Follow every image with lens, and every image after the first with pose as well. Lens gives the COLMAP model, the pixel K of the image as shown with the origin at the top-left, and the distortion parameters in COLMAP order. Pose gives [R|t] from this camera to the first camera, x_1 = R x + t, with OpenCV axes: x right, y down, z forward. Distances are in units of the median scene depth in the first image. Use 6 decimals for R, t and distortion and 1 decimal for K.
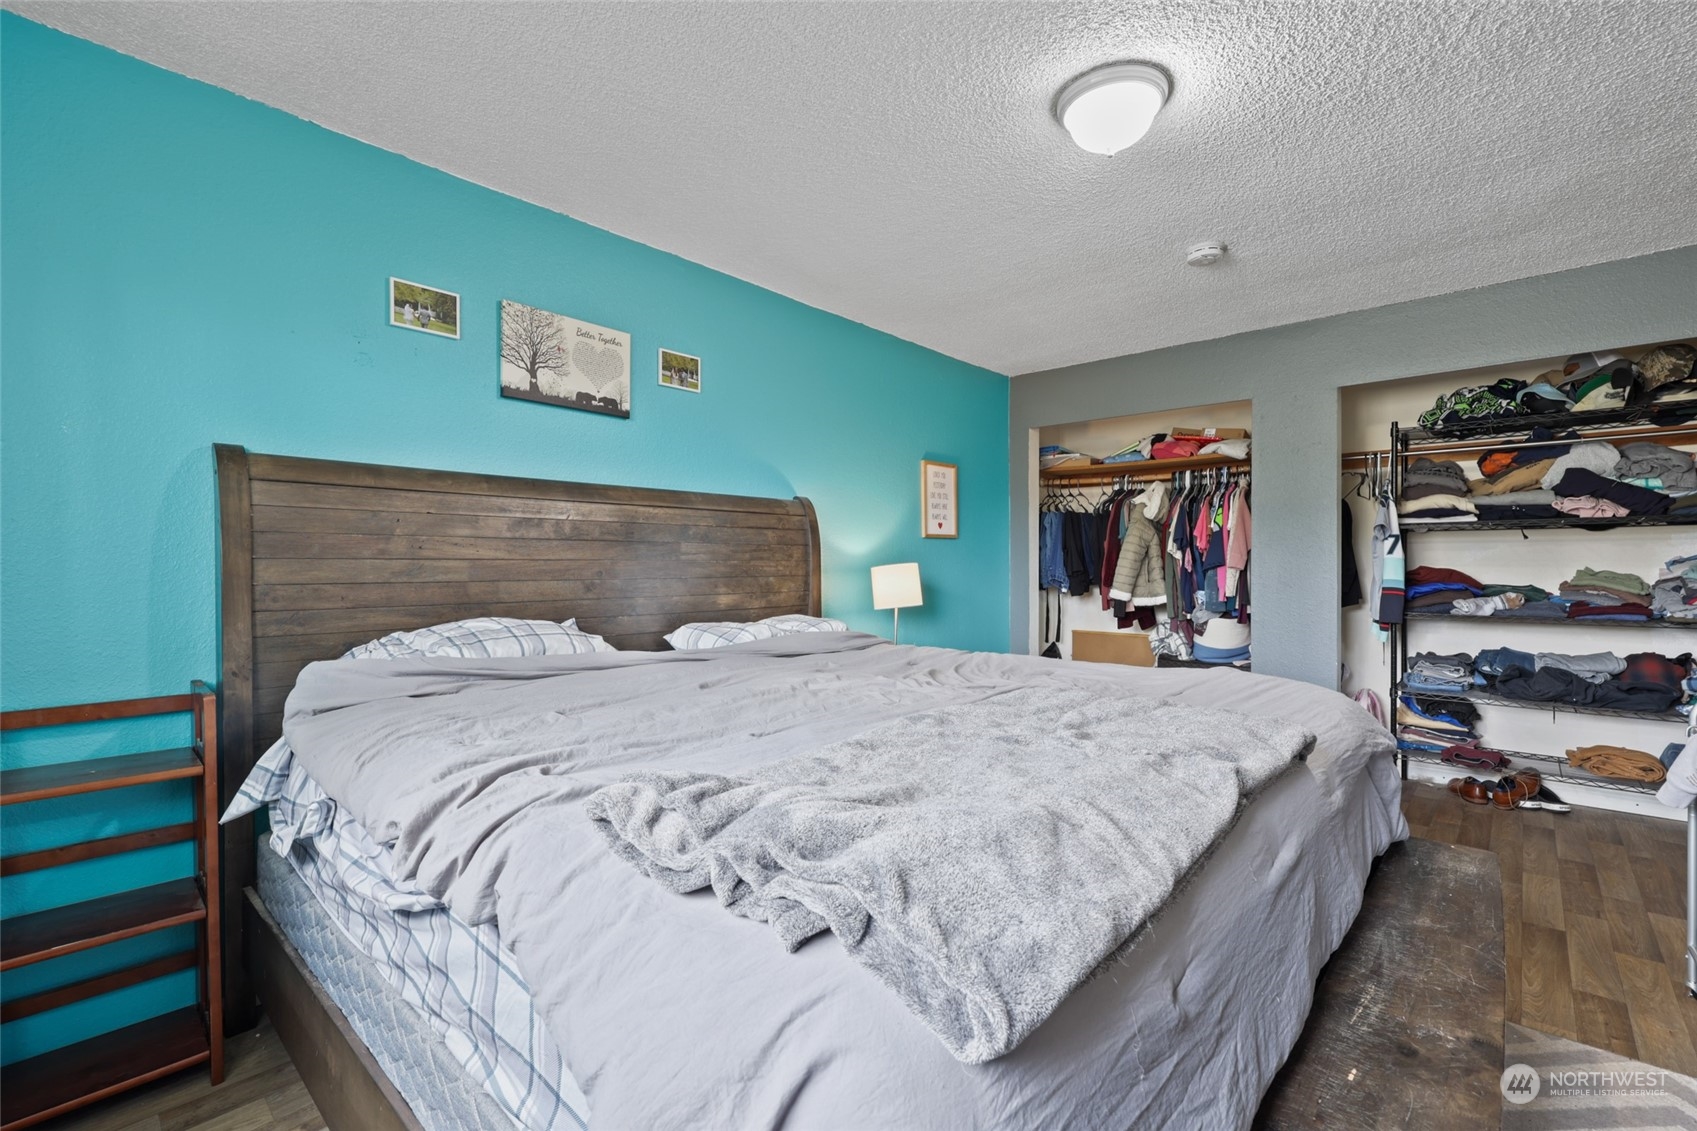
lens RADIAL K [[715.0, 0, 859.6], [0, 715.0, 566.6], [0, 0, 1]] dist [-0.001026, 0.000103]
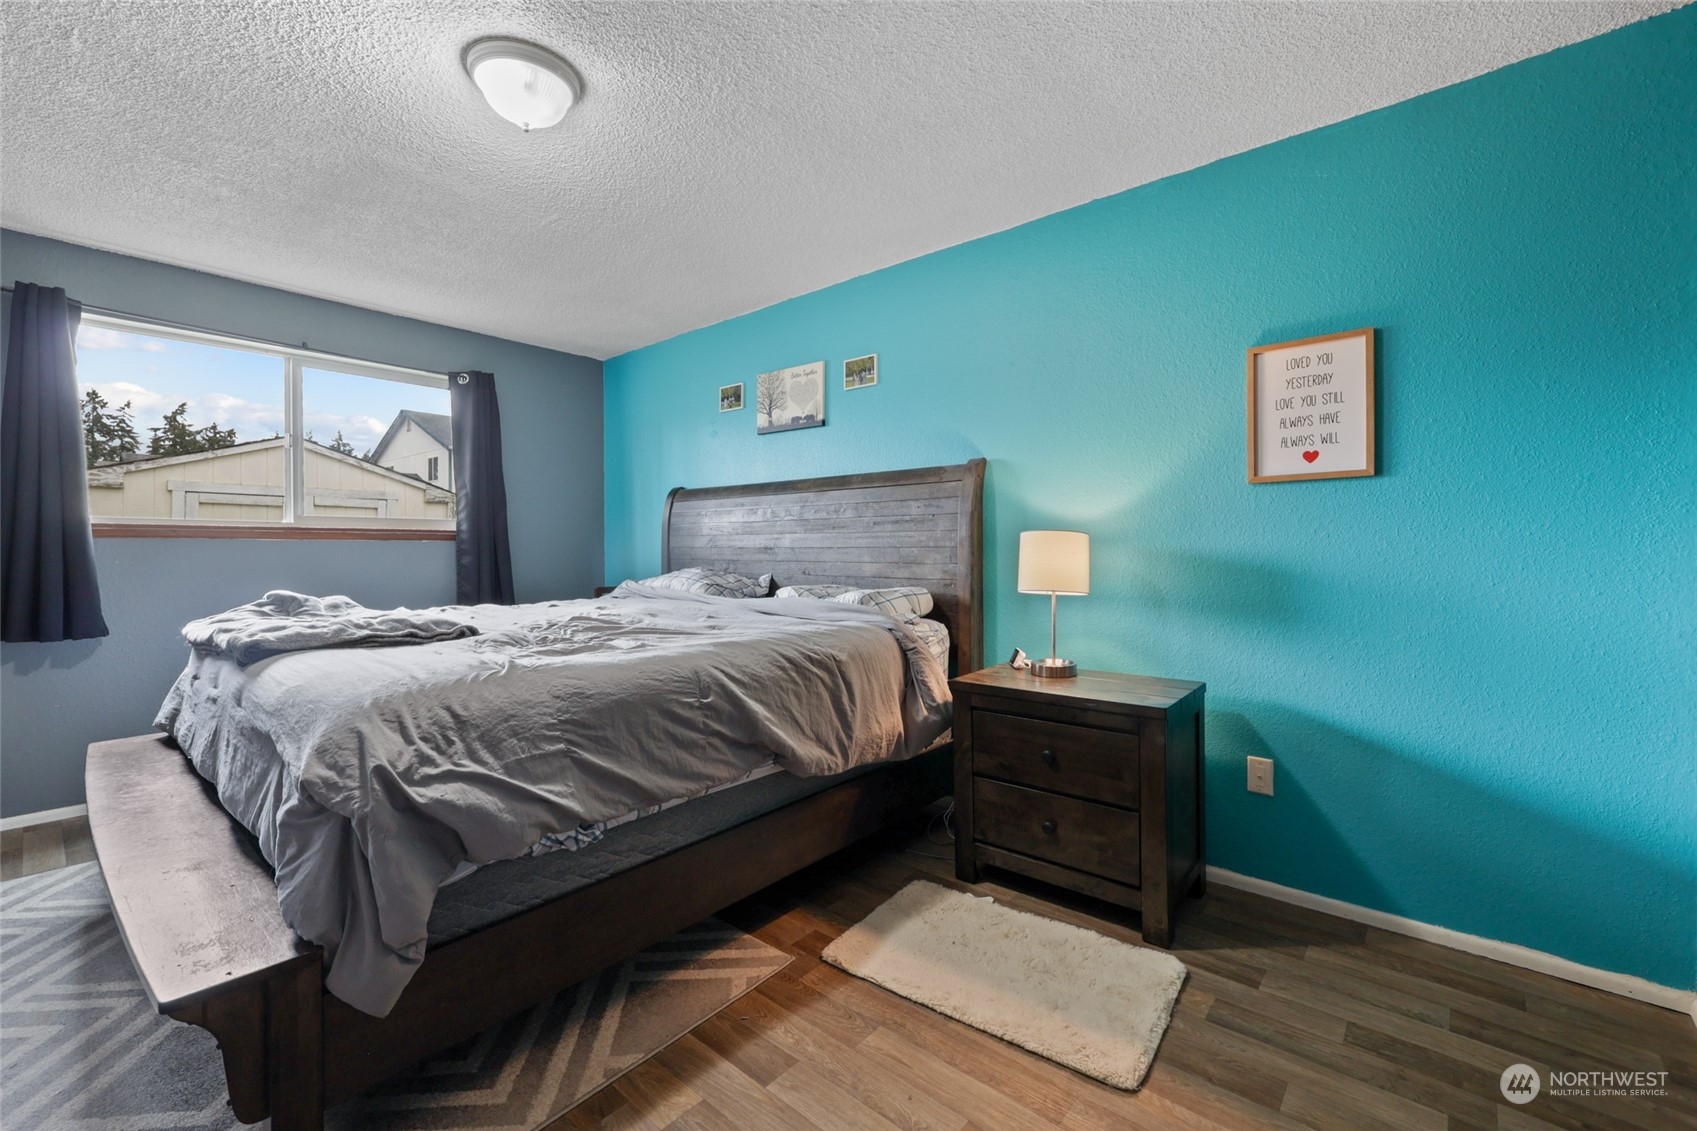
lens RADIAL K [[715.0, 0, 858.6], [0, 715.0, 554.3], [0, 0, 1]] dist [-0.001026, 0.000103]
pose [[0.029361, 0.007140, -0.999543, 0.983727], [-0.005944, 0.999958, 0.006969, 0.019224], [0.999551, 0.005737, 0.029402, 1.021694]]
